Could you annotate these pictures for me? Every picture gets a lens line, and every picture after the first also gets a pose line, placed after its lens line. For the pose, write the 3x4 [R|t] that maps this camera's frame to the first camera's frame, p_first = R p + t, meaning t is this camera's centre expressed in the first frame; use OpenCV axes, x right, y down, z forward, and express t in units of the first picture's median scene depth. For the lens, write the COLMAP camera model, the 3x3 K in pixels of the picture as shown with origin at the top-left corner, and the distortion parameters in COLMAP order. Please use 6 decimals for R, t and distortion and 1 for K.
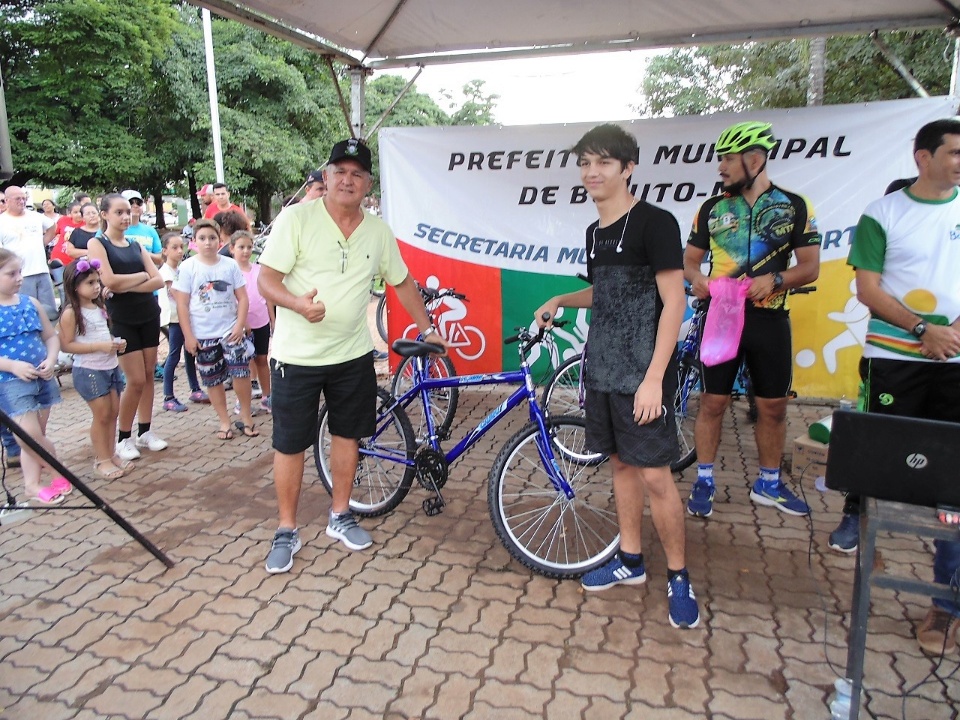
lens RADIAL K [[716.9, 0, 488.8], [0, 716.9, 363.3], [0, 0, 1]] dist [-0.024541, 0.003185]
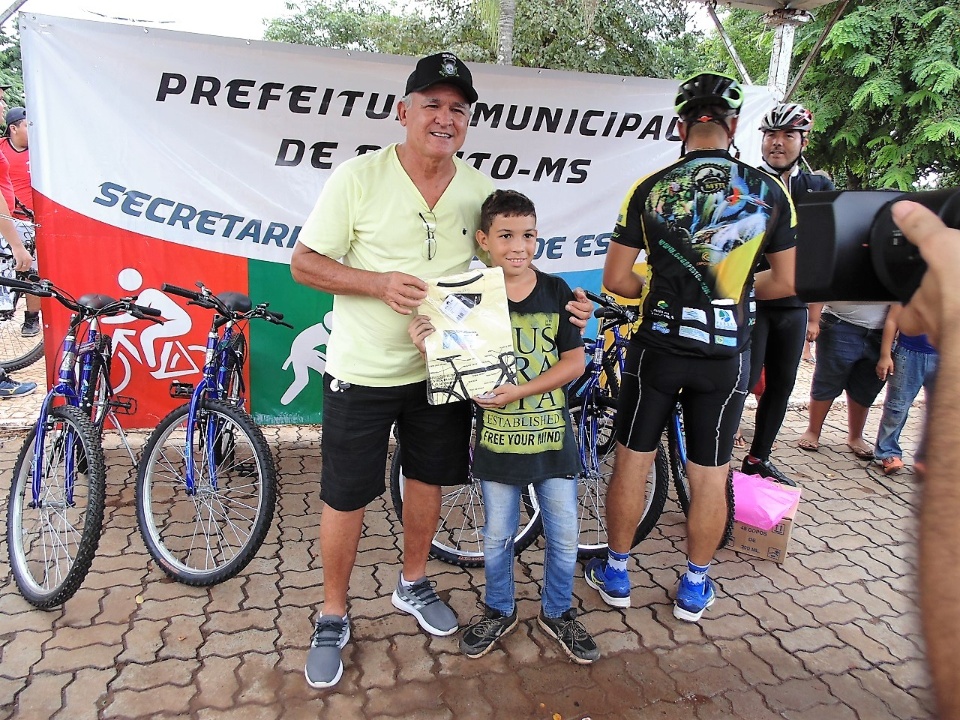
lens RADIAL K [[716.9, 0, 484.1], [0, 716.9, 358.5], [0, 0, 1]] dist [-0.024541, 0.003185]
pose [[0.854504, -0.049527, 0.517079, -0.148108], [0.038783, 0.998749, 0.031571, -0.054631], [-0.517995, -0.006924, 0.855356, 0.329400]]
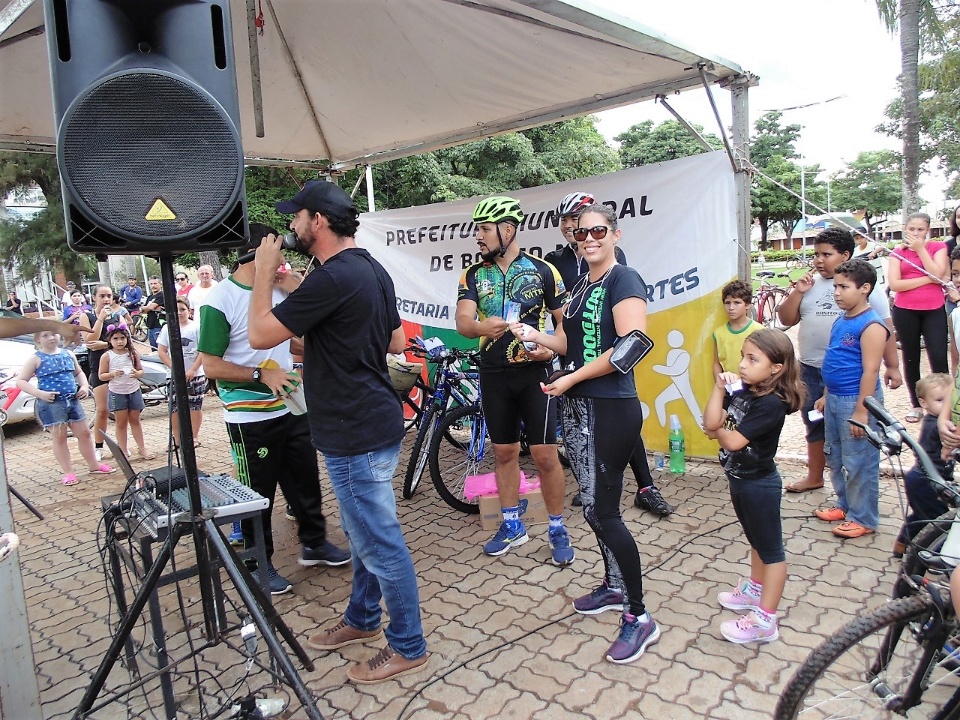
lens RADIAL K [[716.9, 0, 489.5], [0, 716.9, 369.5], [0, 0, 1]] dist [-0.024541, 0.003185]
pose [[0.897481, 0.017284, -0.440714, 0.666213], [-0.038516, 0.998486, -0.039277, -0.016218], [0.439368, 0.052225, 0.896788, -0.015026]]
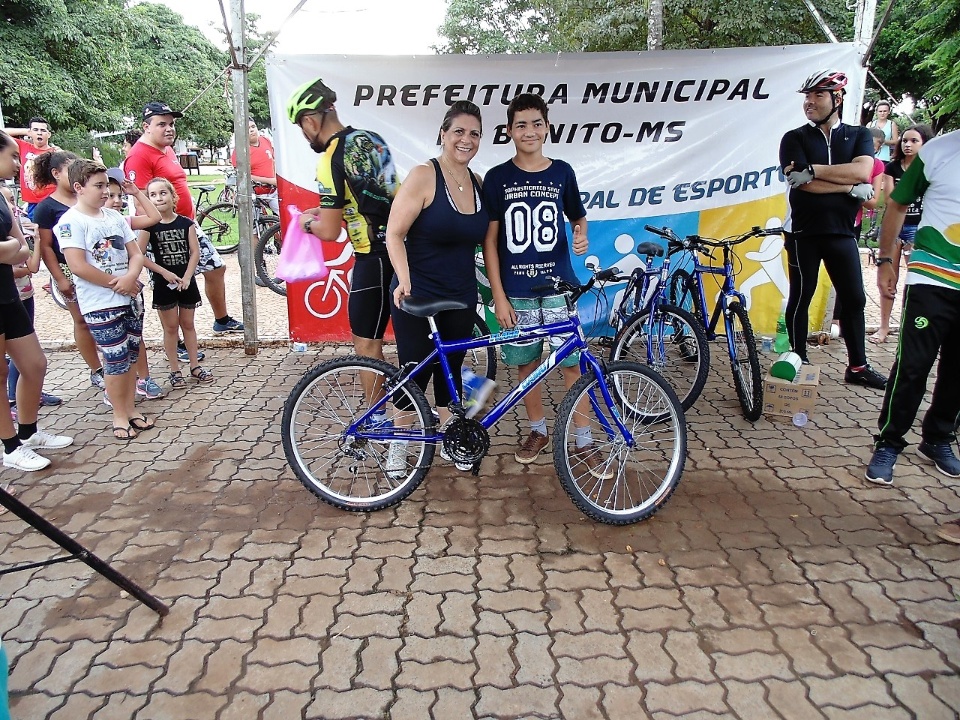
lens RADIAL K [[716.9, 0, 486.2], [0, 716.9, 353.4], [0, 0, 1]] dist [-0.024541, 0.003185]
pose [[0.957043, -0.075134, 0.280042, -0.174681], [0.058727, 0.996054, 0.066540, -0.014851], [-0.283936, -0.047236, 0.957679, 0.099267]]
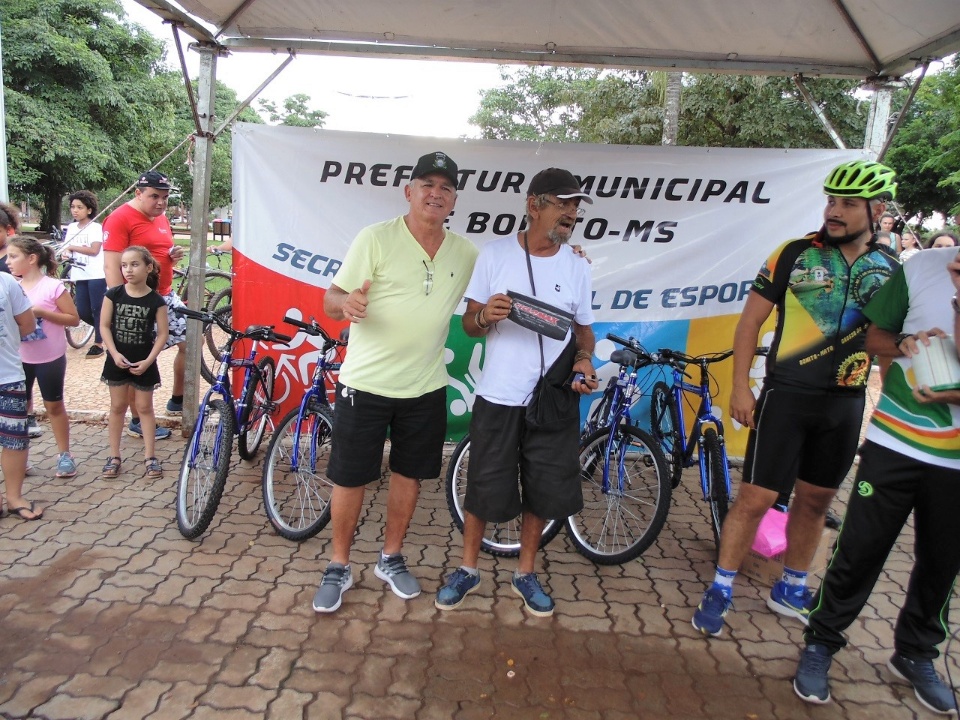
lens RADIAL K [[716.9, 0, 489.6], [0, 716.9, 359.0], [0, 0, 1]] dist [-0.024541, 0.003185]
pose [[0.966873, 0.027258, 0.253799, -0.072994], [-0.017187, 0.998978, -0.041813, -0.035612], [-0.254679, 0.036066, 0.966353, 0.167093]]
